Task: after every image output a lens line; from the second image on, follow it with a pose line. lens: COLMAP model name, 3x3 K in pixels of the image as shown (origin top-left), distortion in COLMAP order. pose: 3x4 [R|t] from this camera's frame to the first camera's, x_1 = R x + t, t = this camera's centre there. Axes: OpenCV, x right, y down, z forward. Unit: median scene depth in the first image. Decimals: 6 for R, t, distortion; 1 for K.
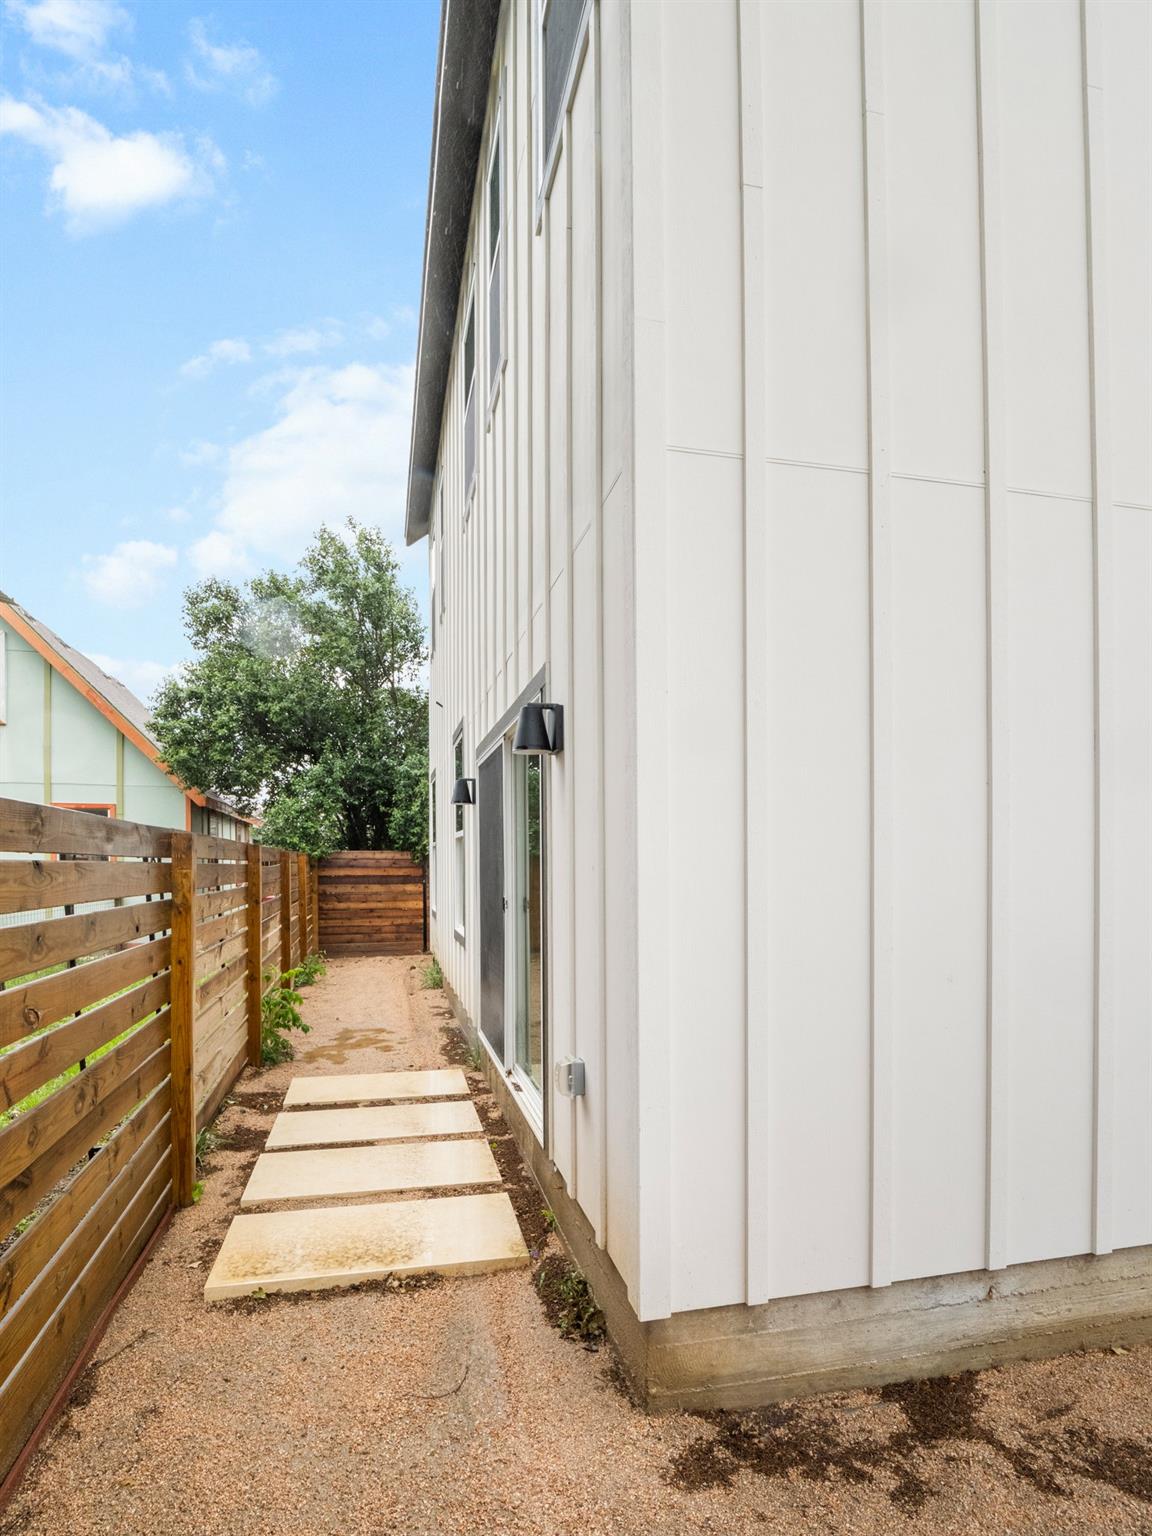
lens RADIAL K [[799.5, 0, 574.0], [0, 799.5, 857.3], [0, 0, 1]] dist [0.028014, -0.000019]
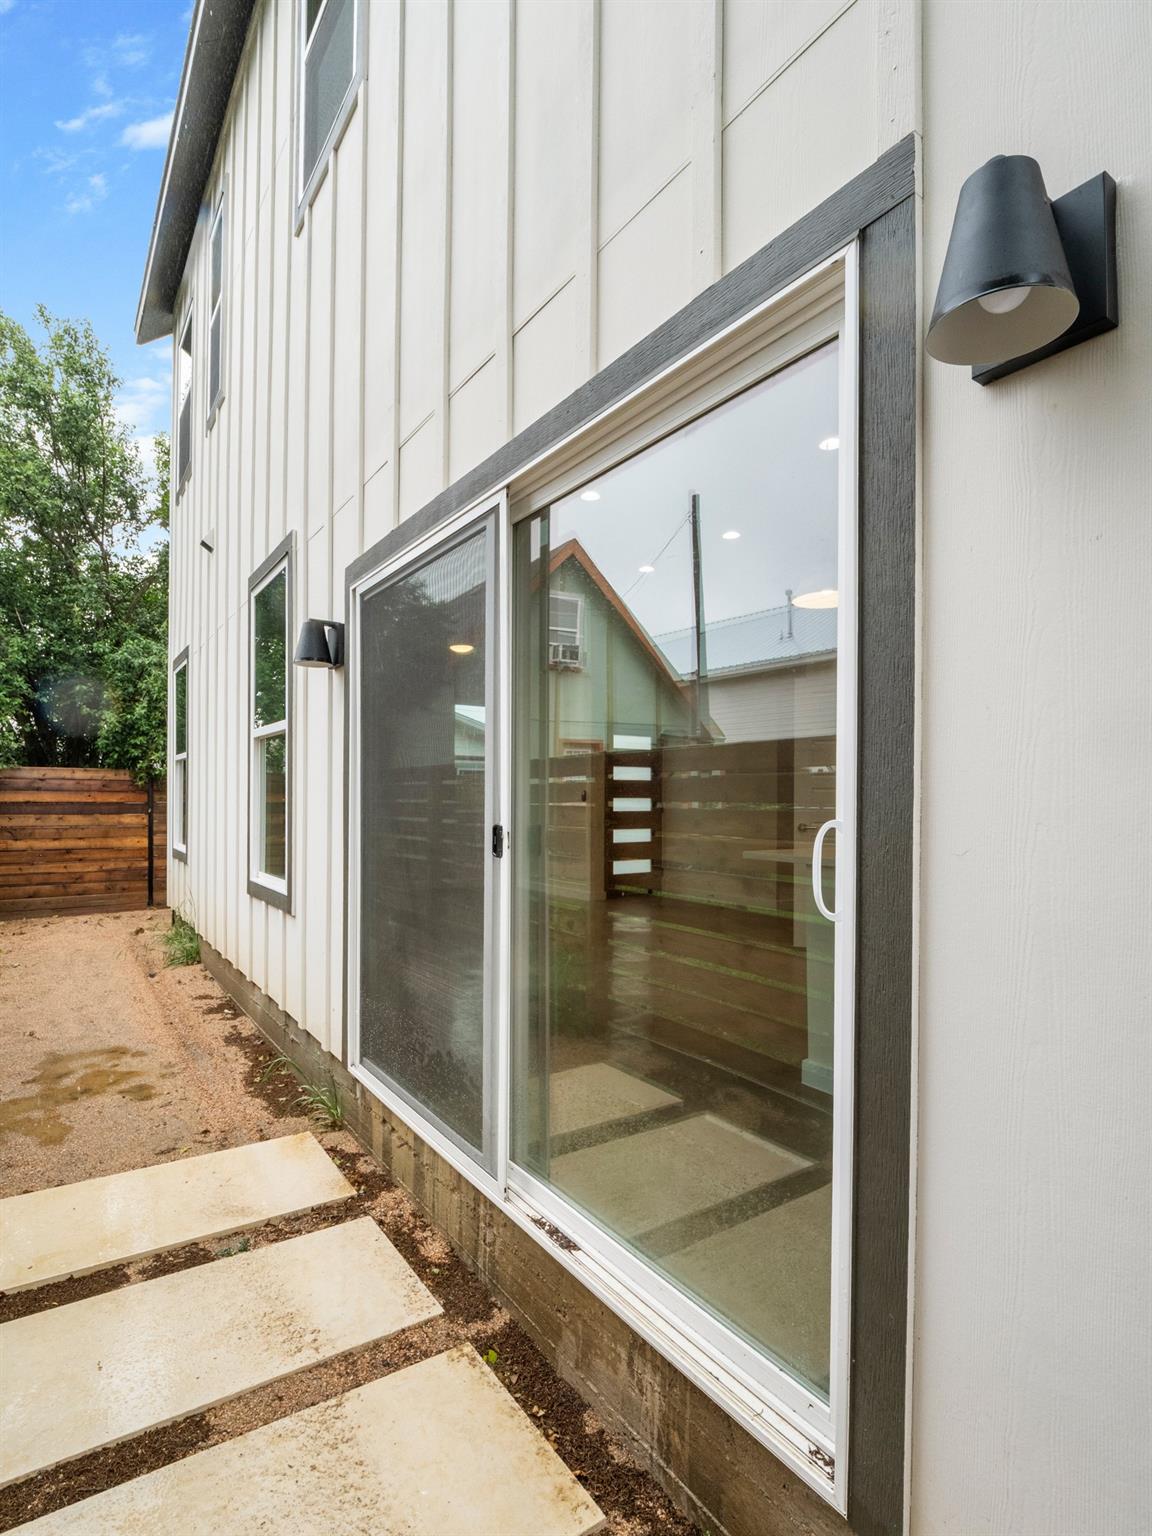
lens RADIAL K [[769.9, 0, 575.2], [0, 769.9, 794.5], [0, 0, 1]] dist [-0.012991, 0.000037]
pose [[0.933527, 0.009895, 0.358371, -0.089733], [-0.010405, 0.999946, -0.000505, 0.013623], [-0.358356, -0.003257, 0.933579, 0.237124]]
